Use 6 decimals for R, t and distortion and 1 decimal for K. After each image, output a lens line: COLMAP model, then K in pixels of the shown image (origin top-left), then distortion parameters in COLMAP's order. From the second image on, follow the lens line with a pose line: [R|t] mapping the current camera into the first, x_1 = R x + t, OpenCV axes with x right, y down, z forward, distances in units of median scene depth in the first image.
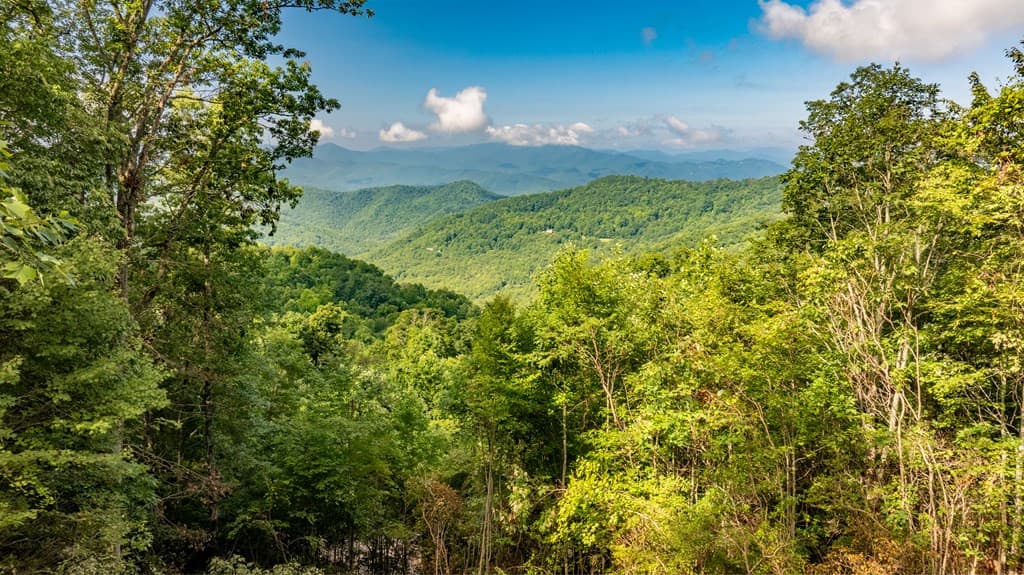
lens RADIAL K [[724.2, 0, 515.7], [0, 724.2, 293.6], [0, 0, 1]] dist [-0.009217, -0.001398]
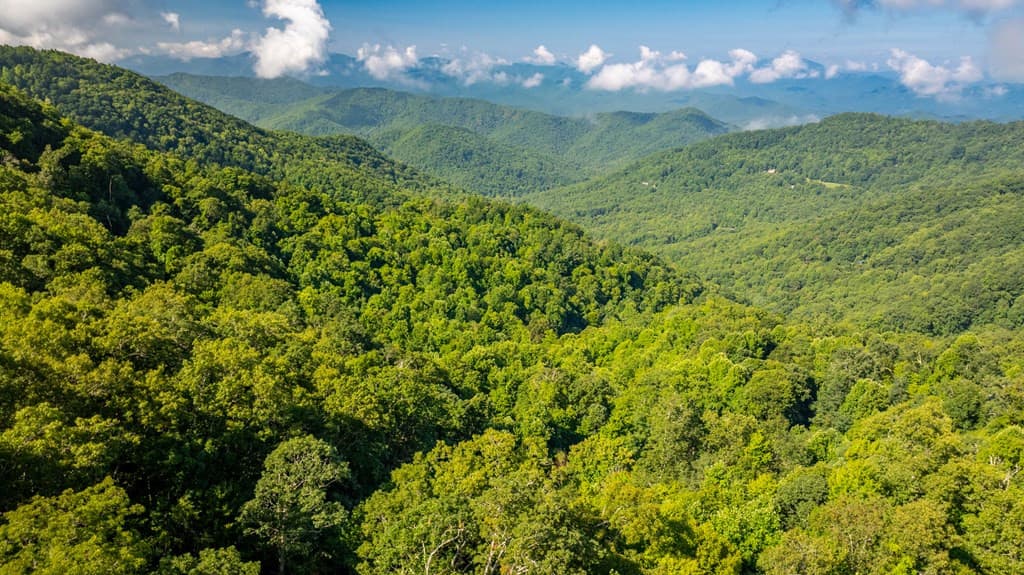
lens RADIAL K [[724.2, 0, 517.8], [0, 724.2, 285.9], [0, 0, 1]] dist [-0.009217, -0.001398]
pose [[0.954591, 0.089840, -0.284050, 0.011768], [-0.061705, 0.992395, 0.106507, -0.016654], [0.291458, -0.084144, 0.952876, -0.025810]]
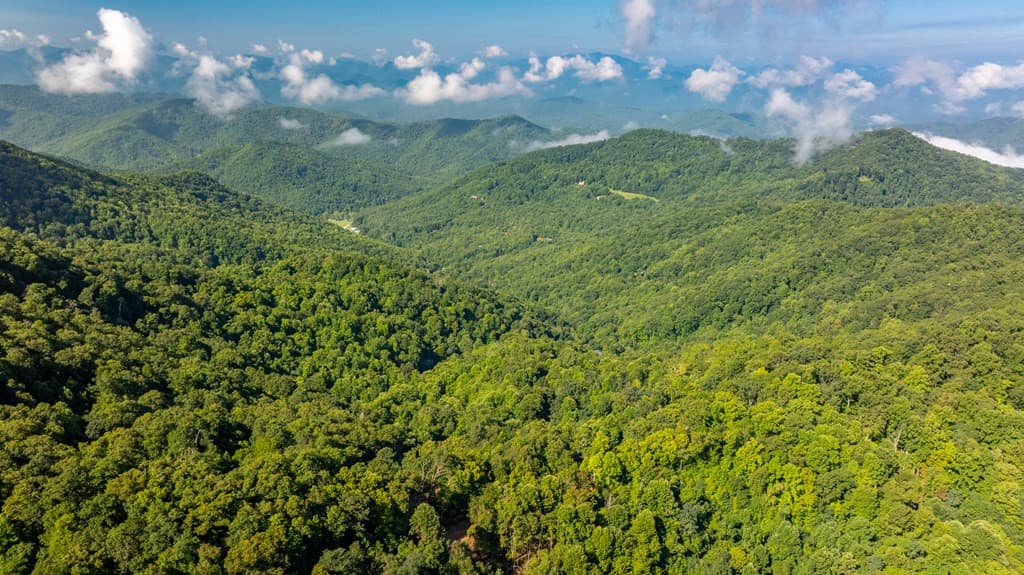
lens RADIAL K [[724.2, 0, 519.8], [0, 724.2, 285.9], [0, 0, 1]] dist [-0.009217, -0.001398]
pose [[0.997742, 0.023333, -0.062987, 0.025834], [-0.016449, 0.994049, 0.107685, -0.047812], [0.065125, -0.106406, 0.992188, -0.118530]]
